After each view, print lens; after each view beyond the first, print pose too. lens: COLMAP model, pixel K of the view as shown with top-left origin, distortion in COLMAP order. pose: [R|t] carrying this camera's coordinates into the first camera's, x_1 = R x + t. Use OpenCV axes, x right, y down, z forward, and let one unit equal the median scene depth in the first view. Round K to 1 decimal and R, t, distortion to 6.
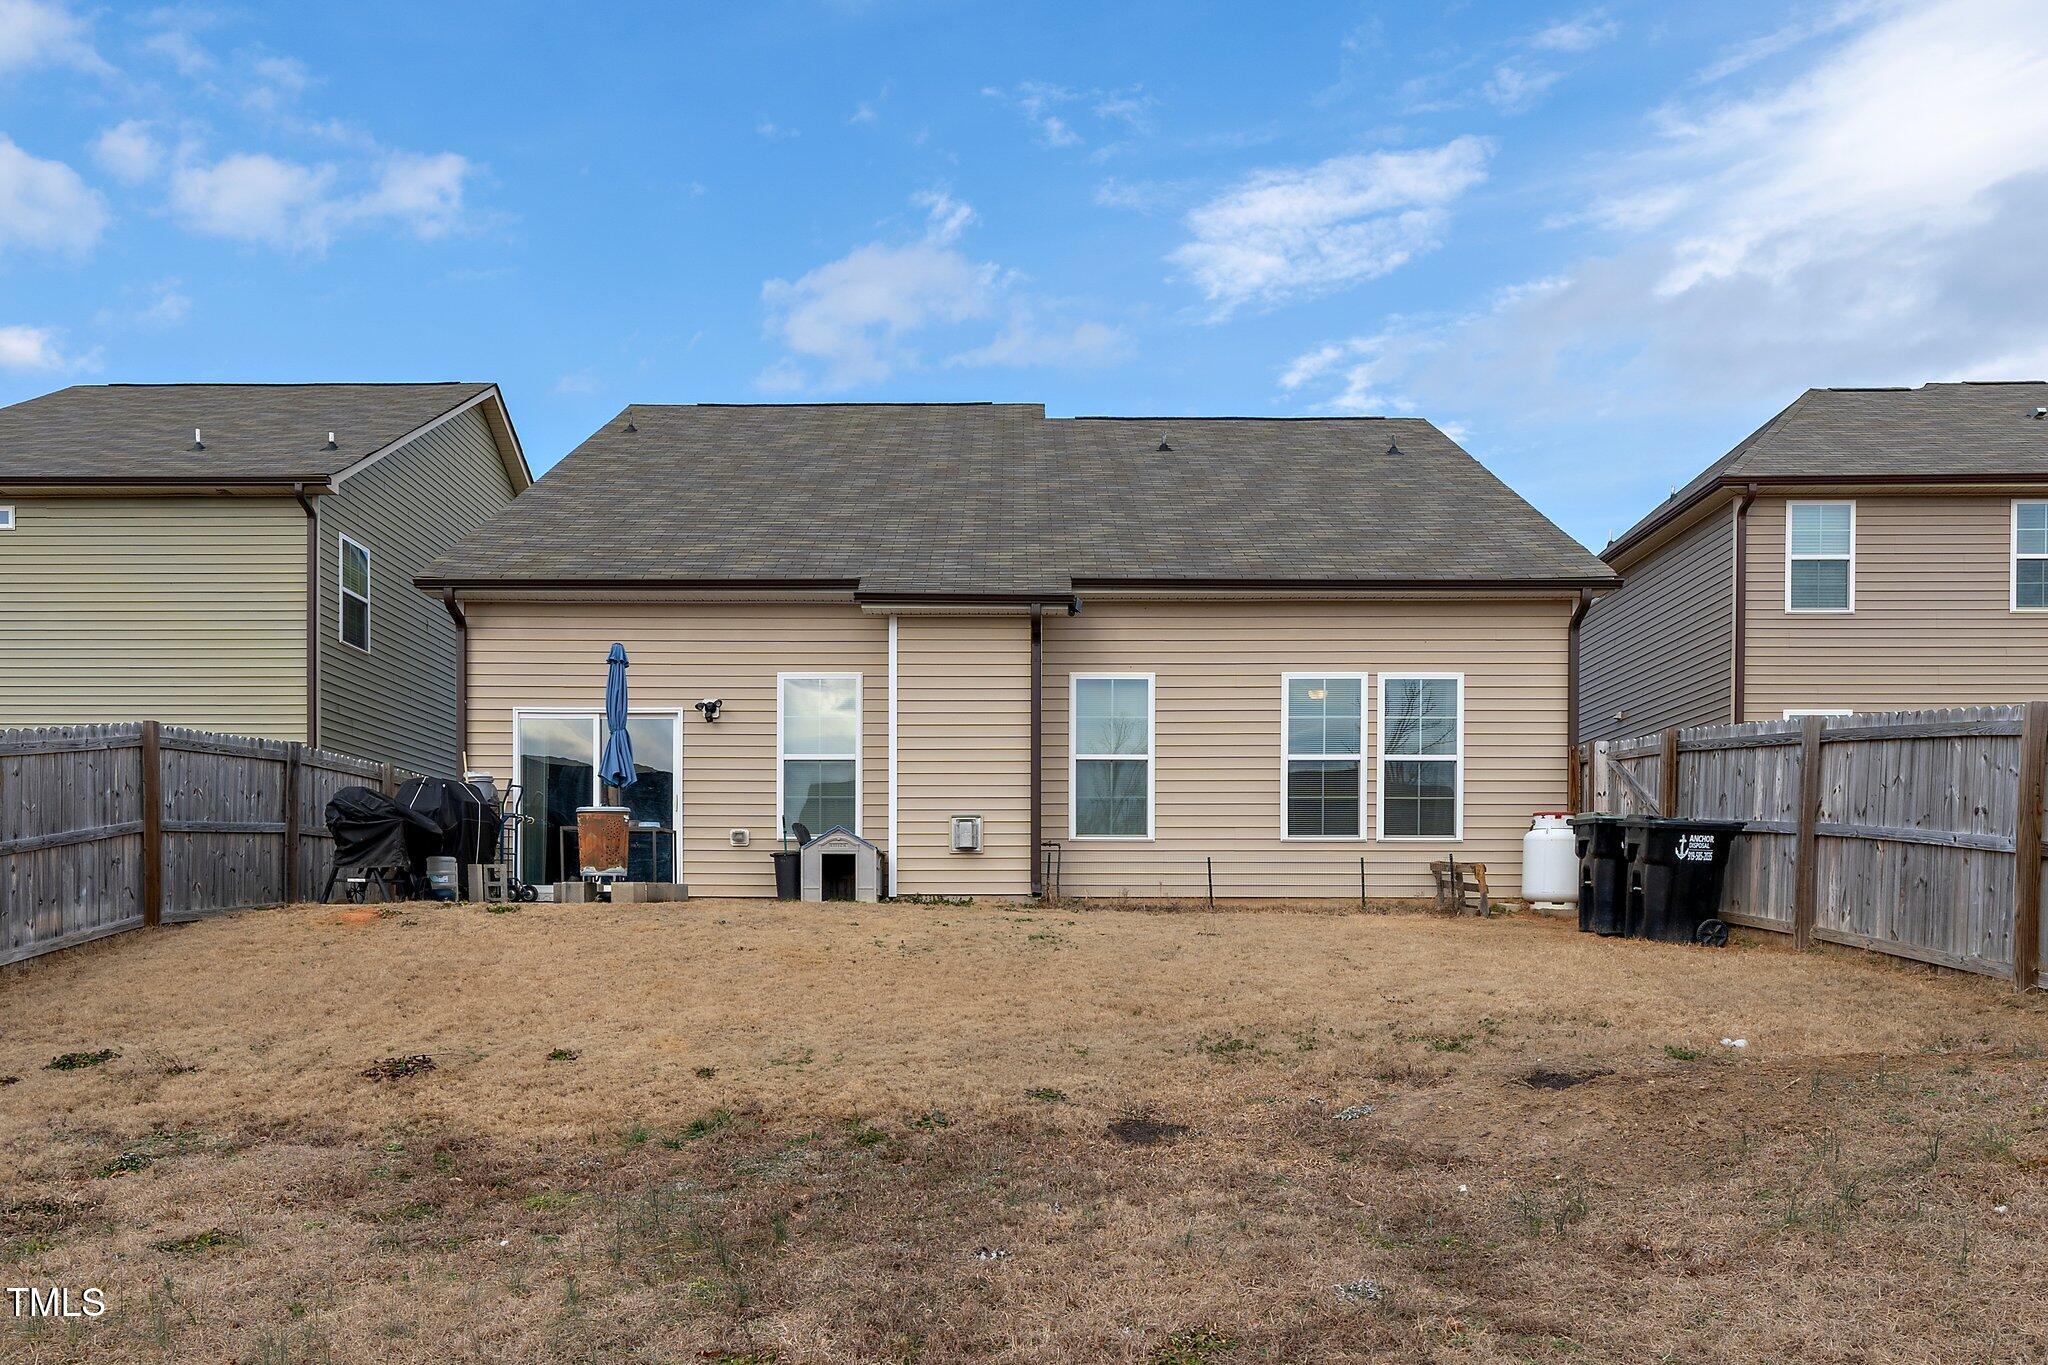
lens RADIAL K [[955.1, 0, 1025.7], [0, 955.1, 704.3], [0, 0, 1]] dist [0.000829, 0.000173]
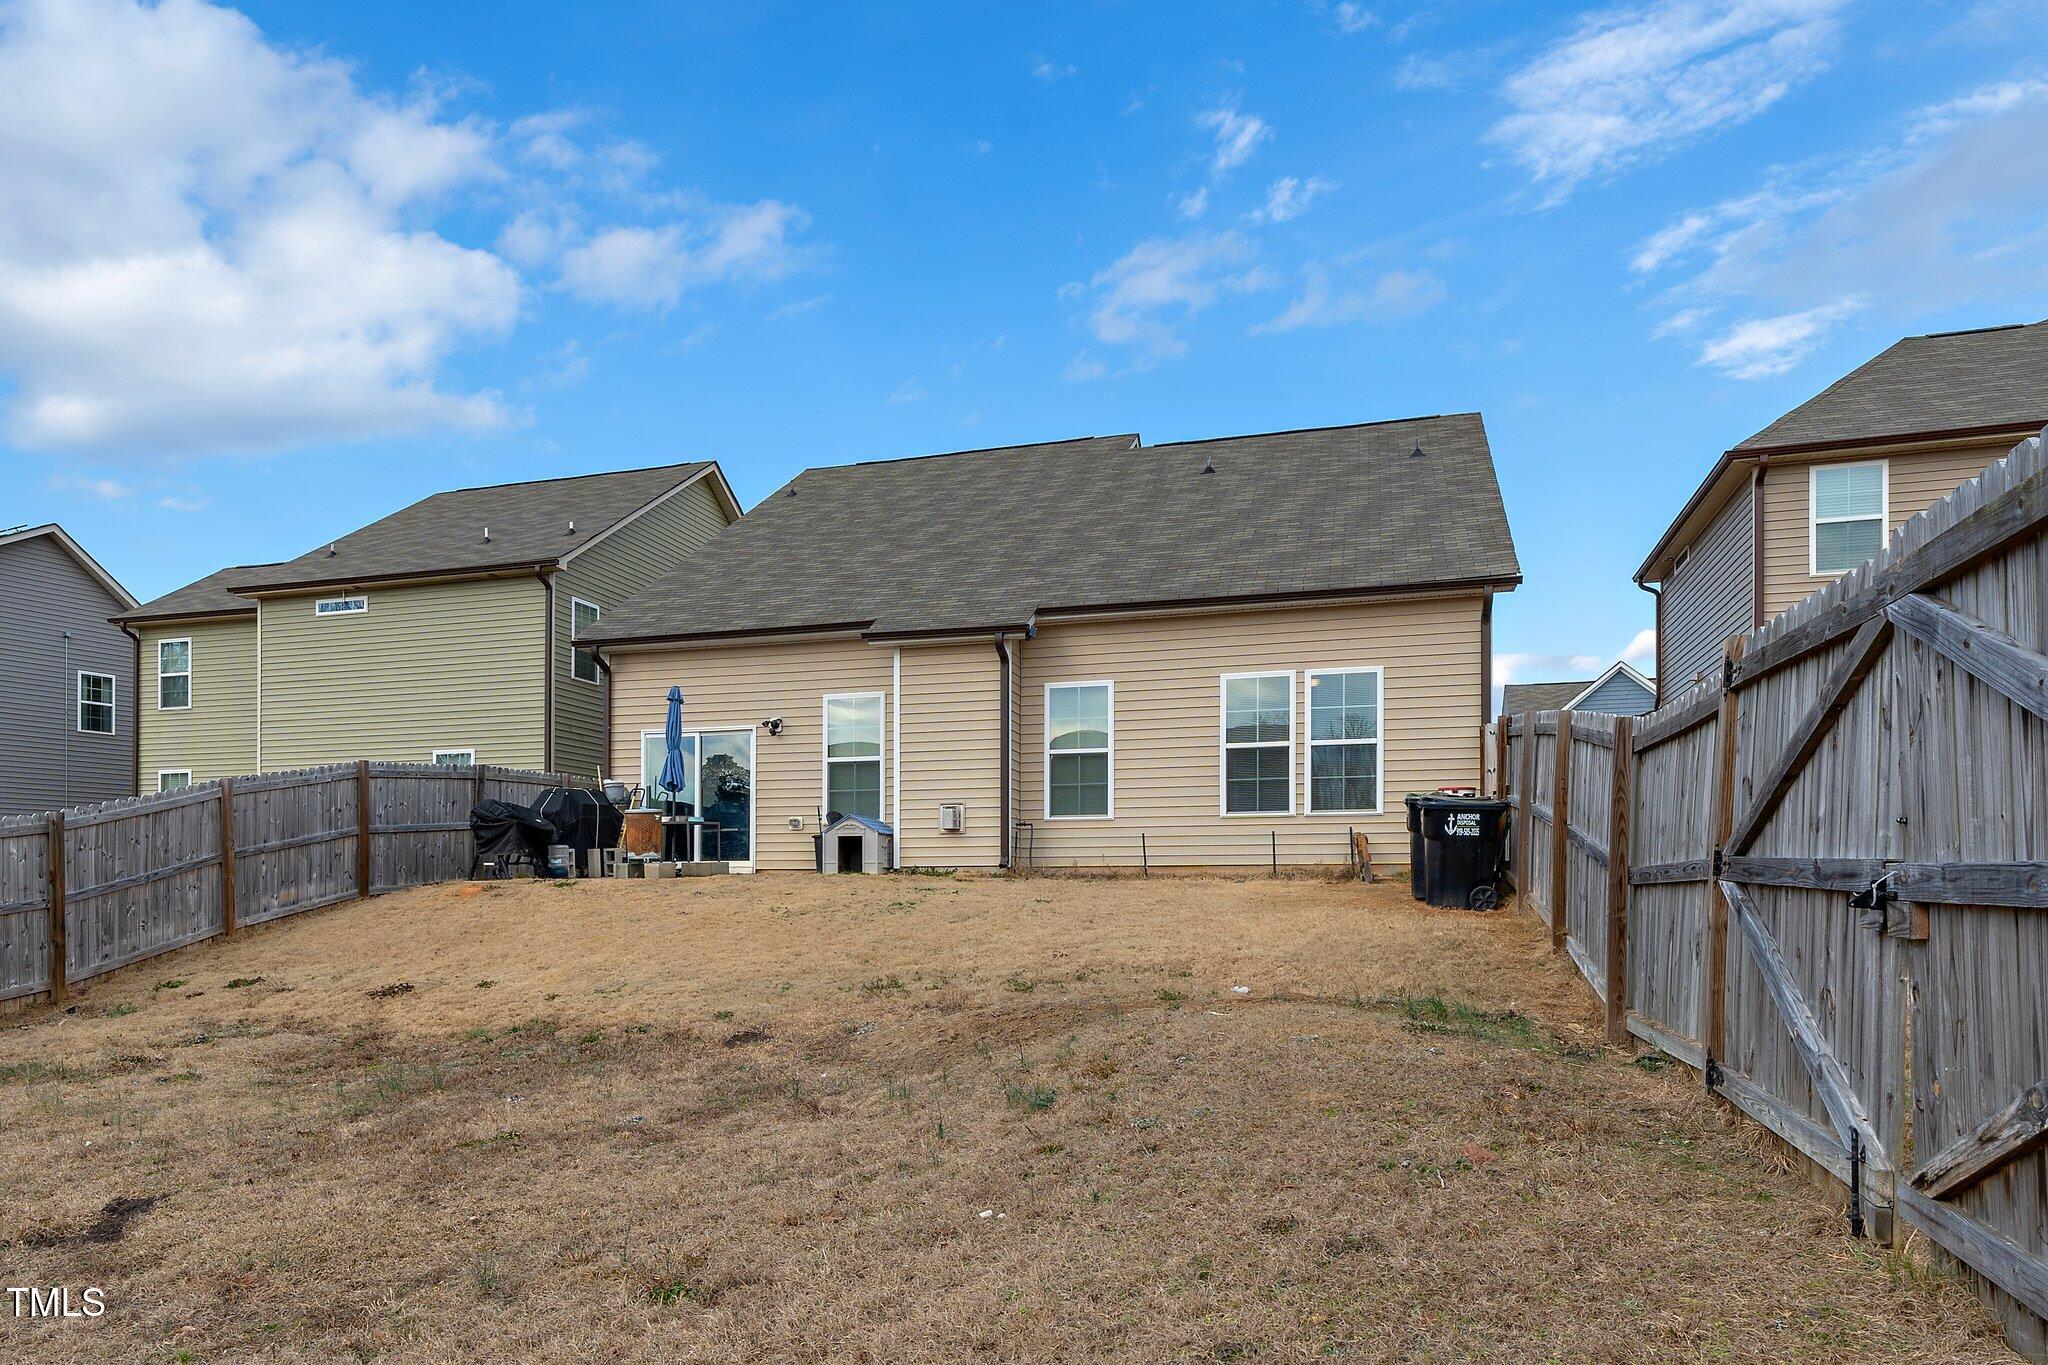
lens RADIAL K [[832.1, 0, 1021.9], [0, 832.1, 664.5], [0, 0, 1]] dist [0.001036, -0.000600]
pose [[0.980788, -0.055540, -0.187002, 0.236011], [0.050000, 0.998163, -0.034219, -0.023815], [0.188559, 0.024212, 0.981763, -0.067339]]
